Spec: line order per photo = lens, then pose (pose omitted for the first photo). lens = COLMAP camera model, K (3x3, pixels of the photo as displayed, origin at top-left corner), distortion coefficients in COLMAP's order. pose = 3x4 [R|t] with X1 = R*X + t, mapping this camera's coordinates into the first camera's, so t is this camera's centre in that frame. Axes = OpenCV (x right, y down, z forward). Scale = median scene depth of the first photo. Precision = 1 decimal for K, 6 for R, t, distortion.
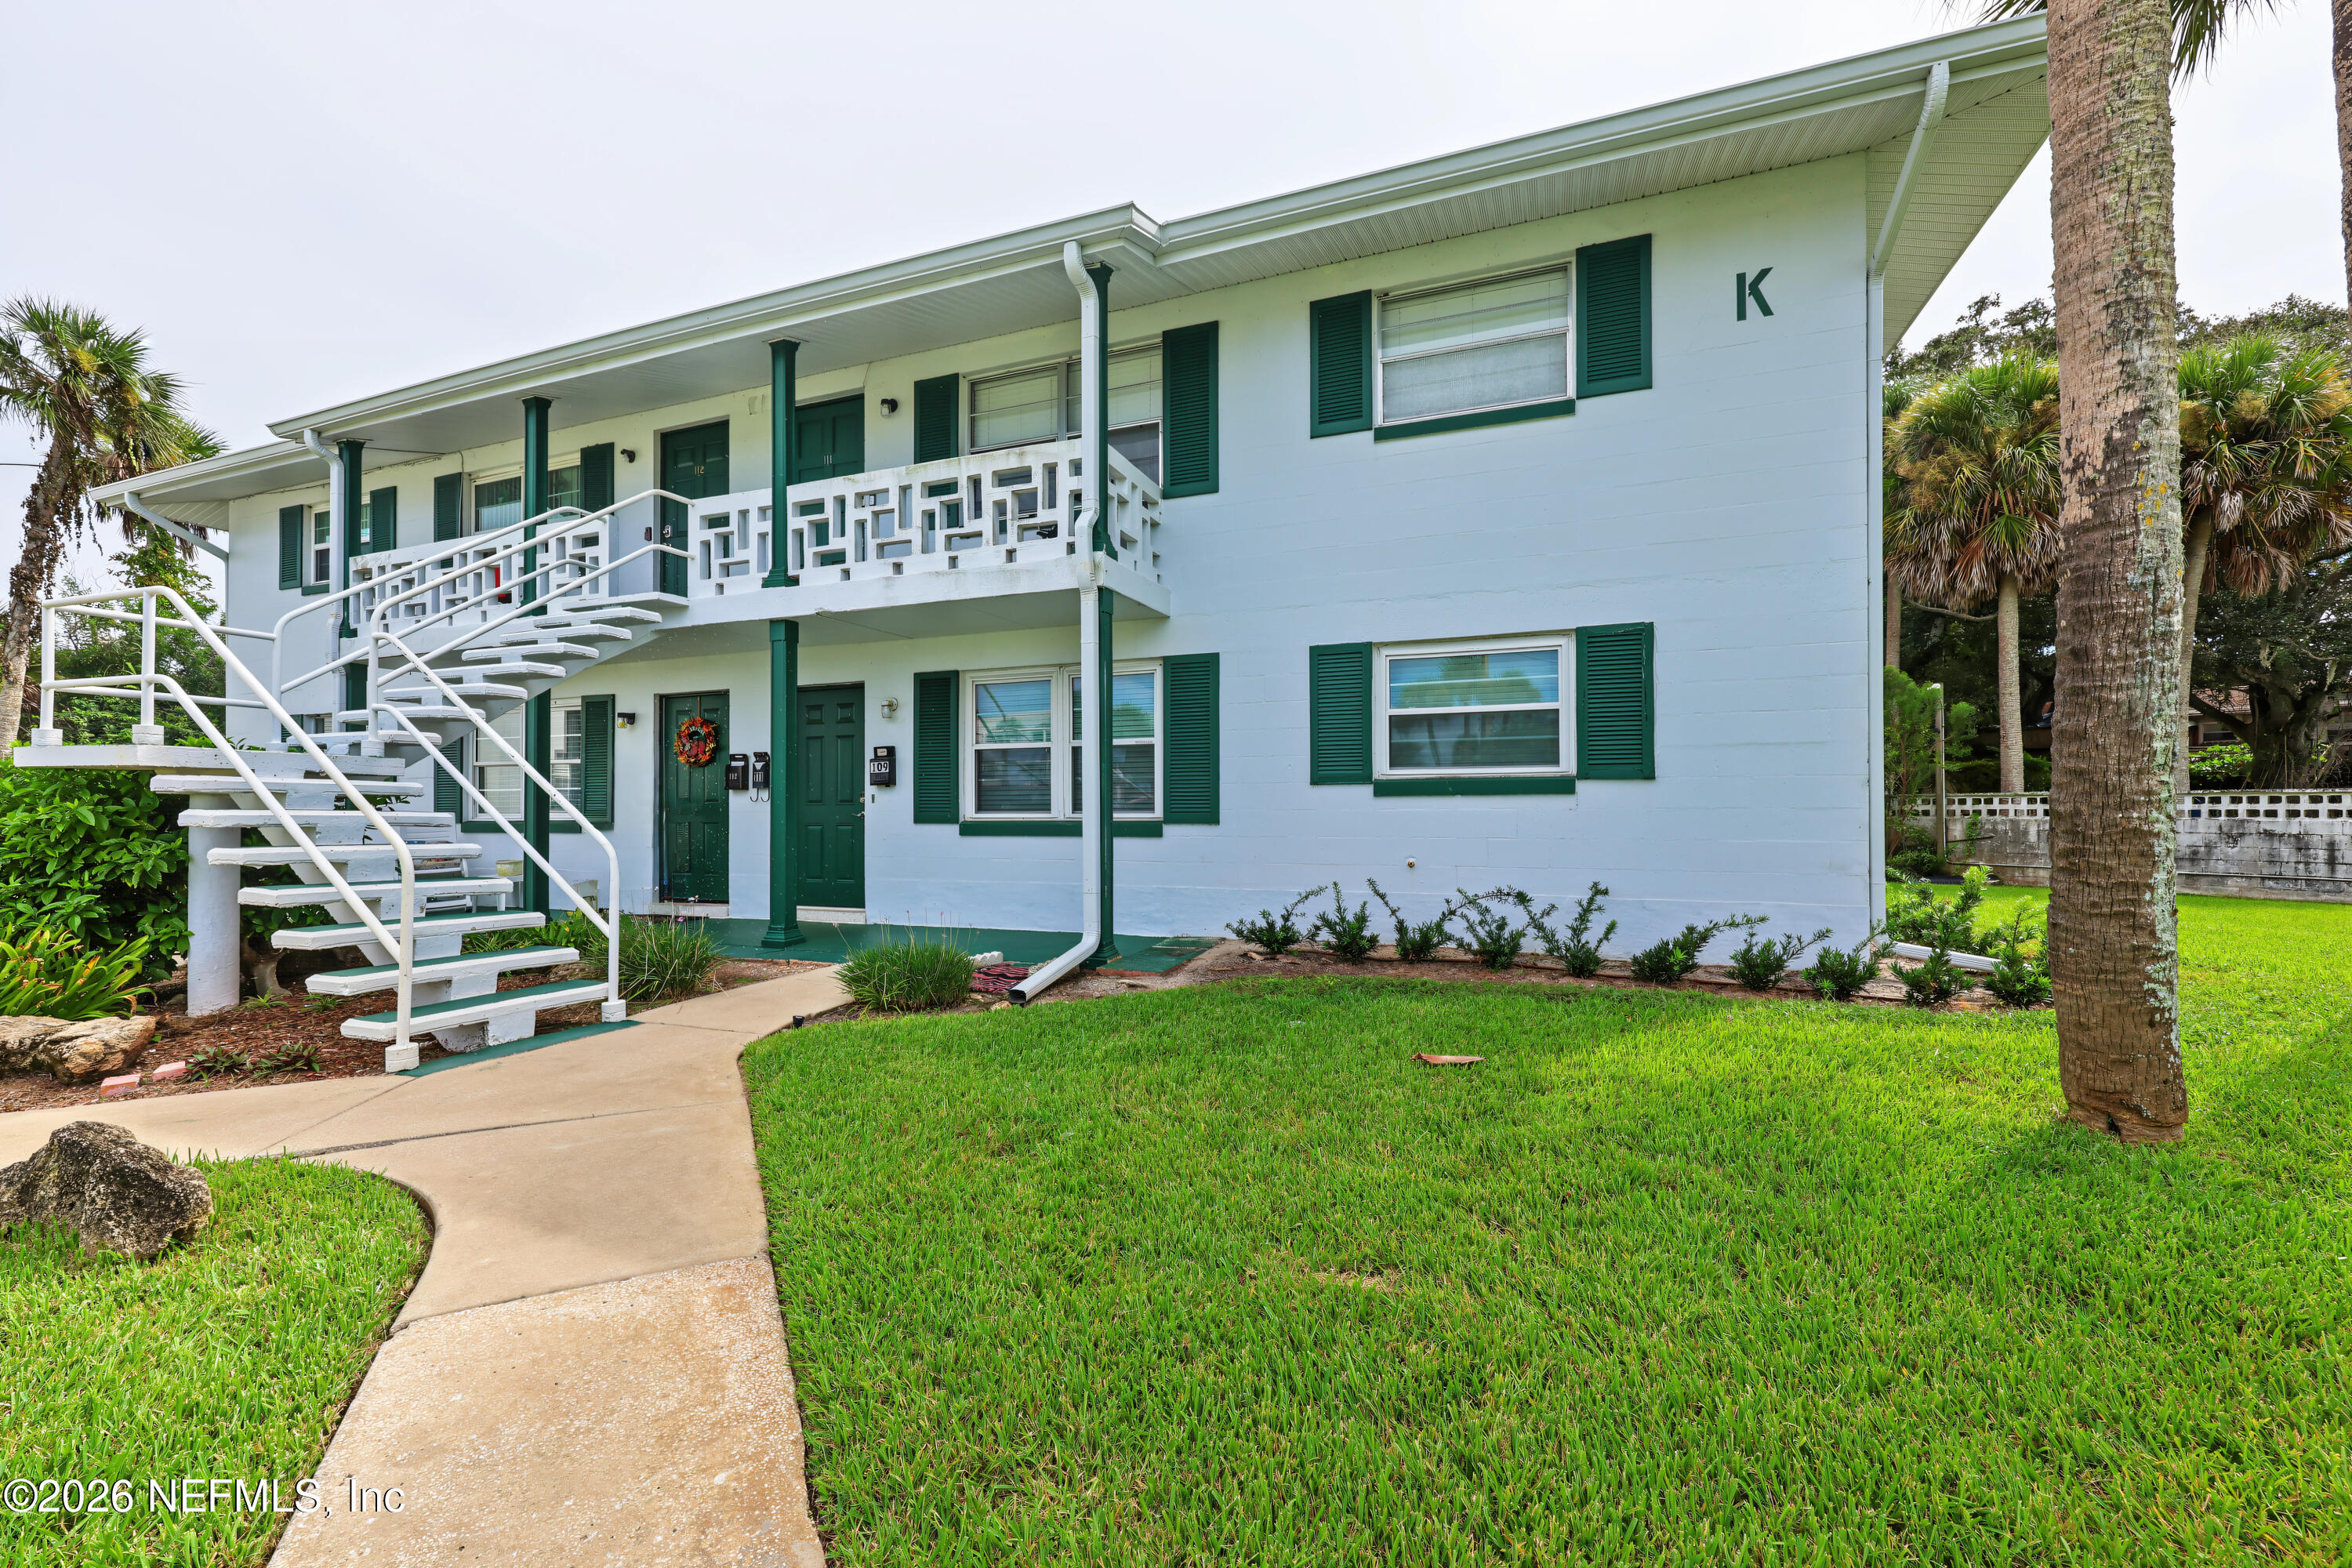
lens RADIAL K [[977.4, 0, 1176.0], [0, 977.4, 784.0], [0, 0, 1]] dist [-0.000171, 0.010786]
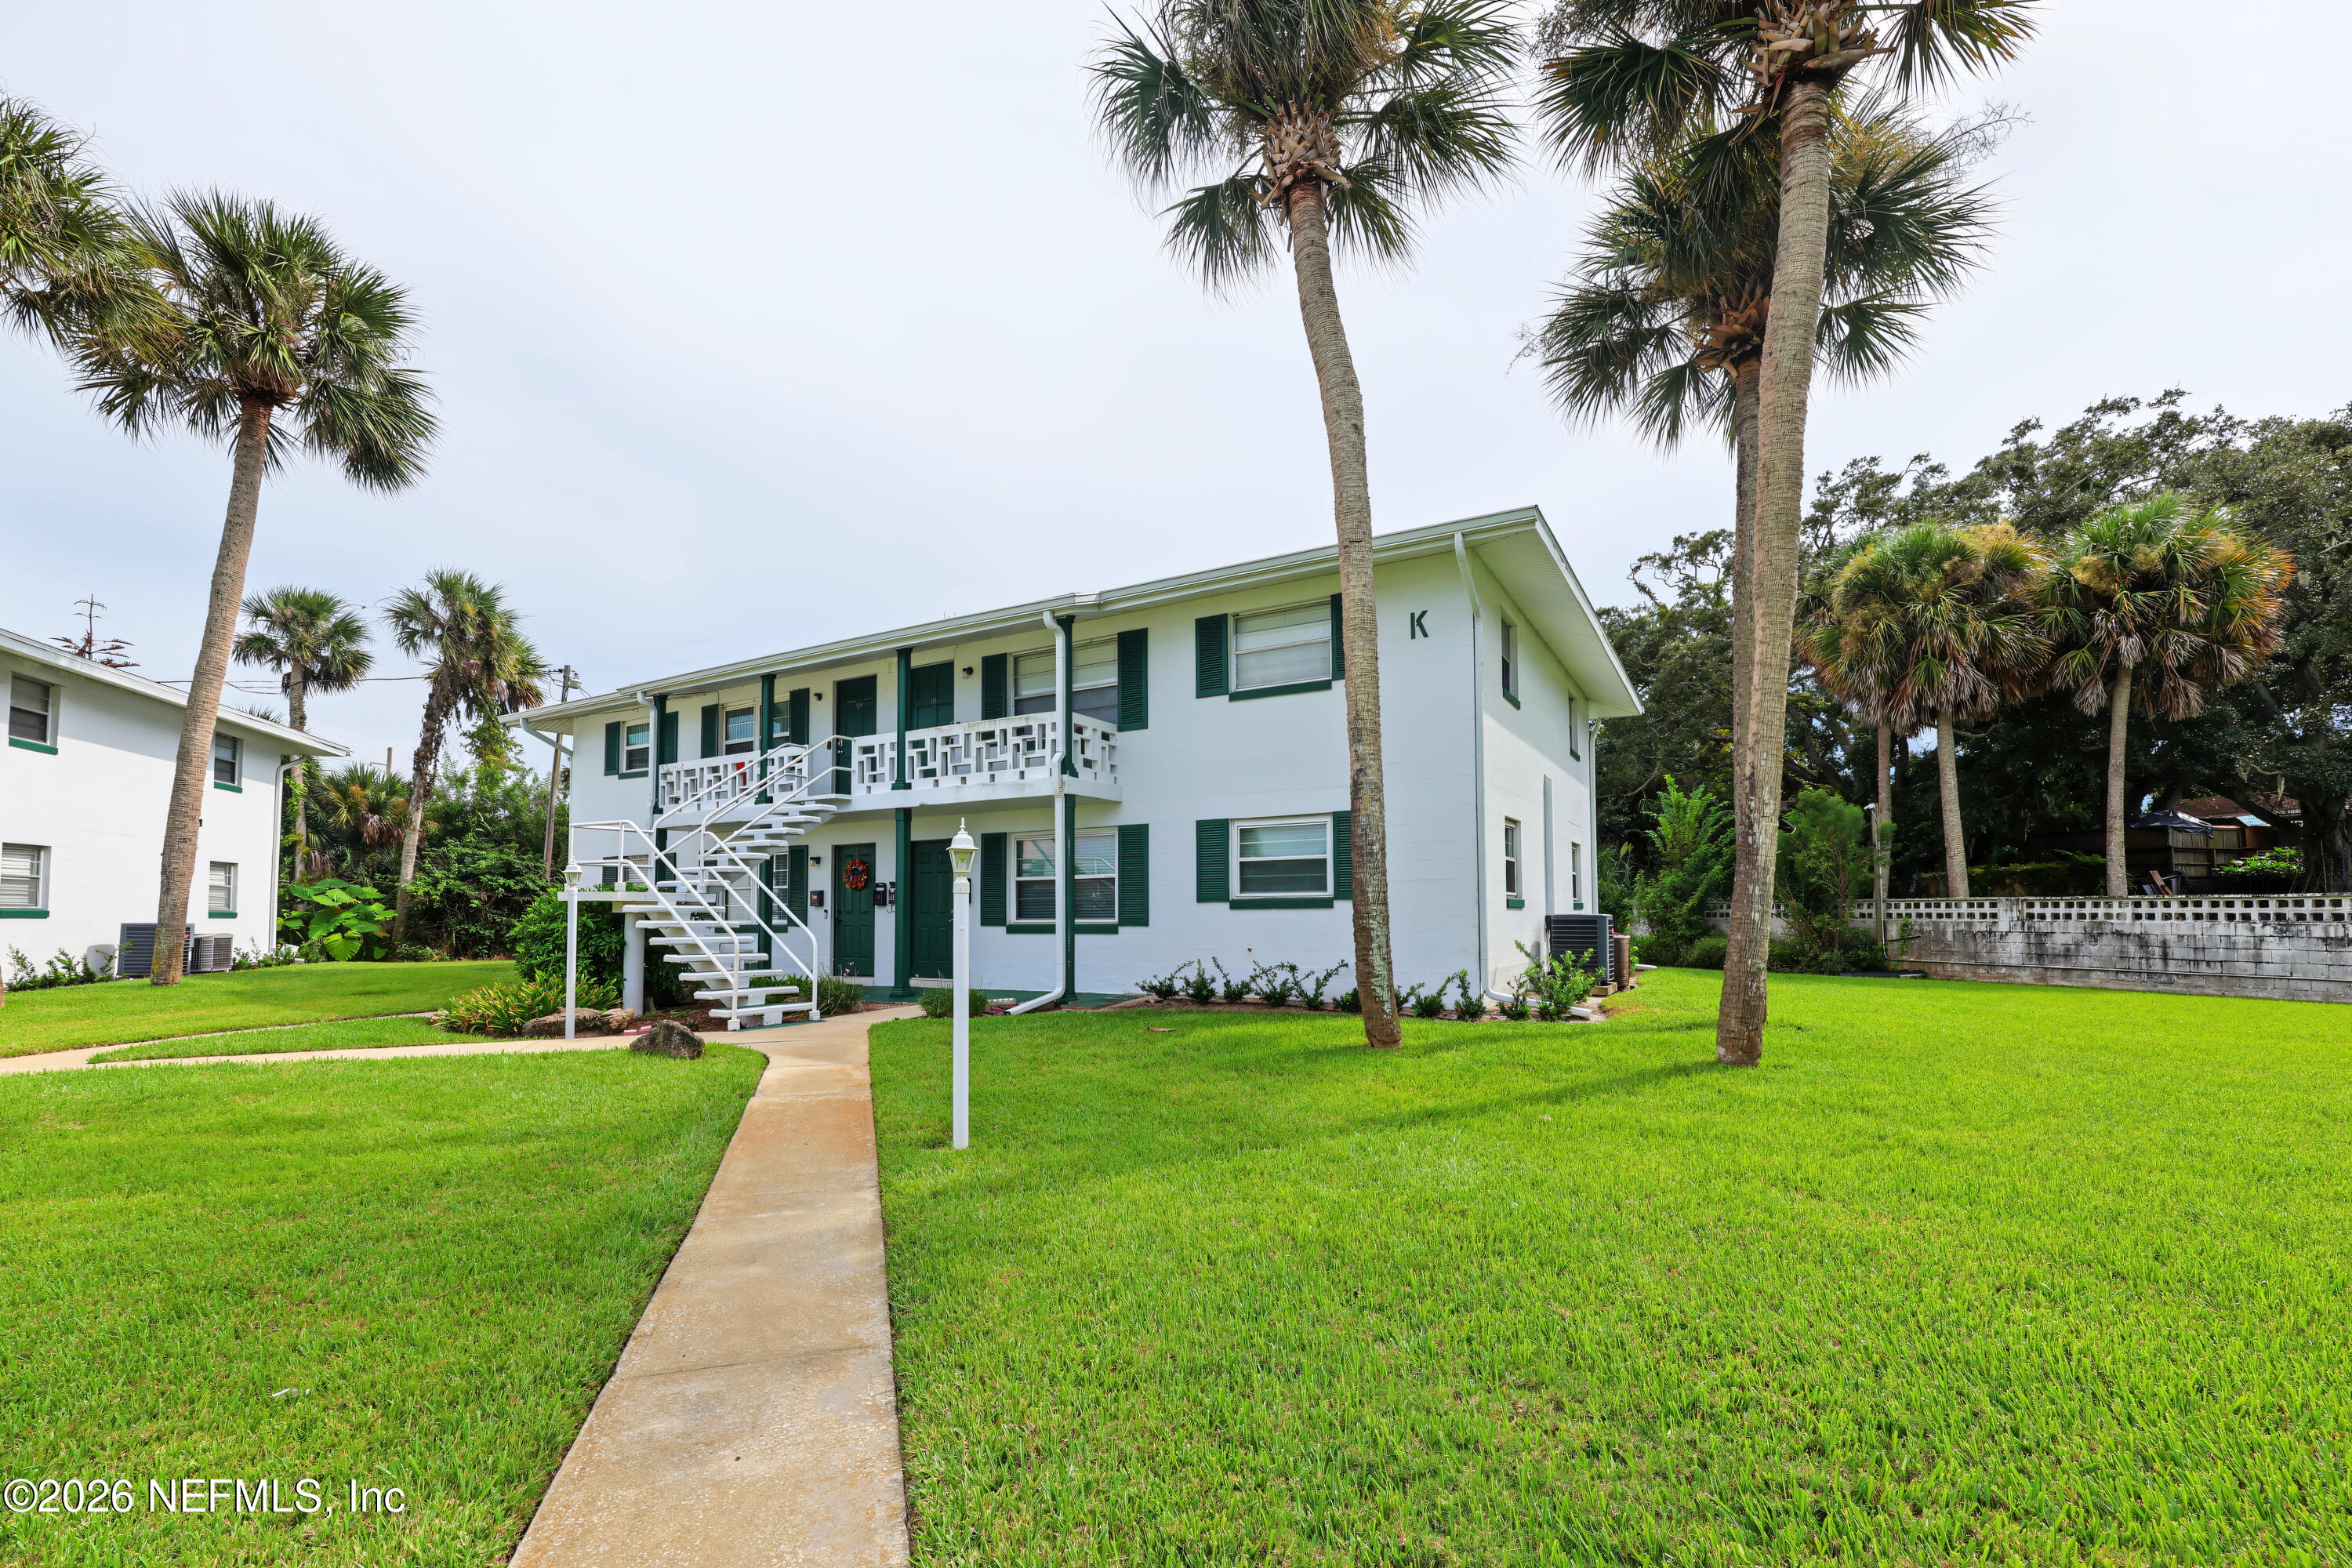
lens RADIAL K [[961.7, 0, 1178.7], [0, 961.7, 845.1], [0, 0, 1]] dist [-0.001556, 0.027378]
pose [[0.990187, -0.014488, -0.138995, 0.316150], [0.008254, 0.998938, -0.045325, -0.021684], [0.139504, 0.043733, 0.989255, -0.610528]]
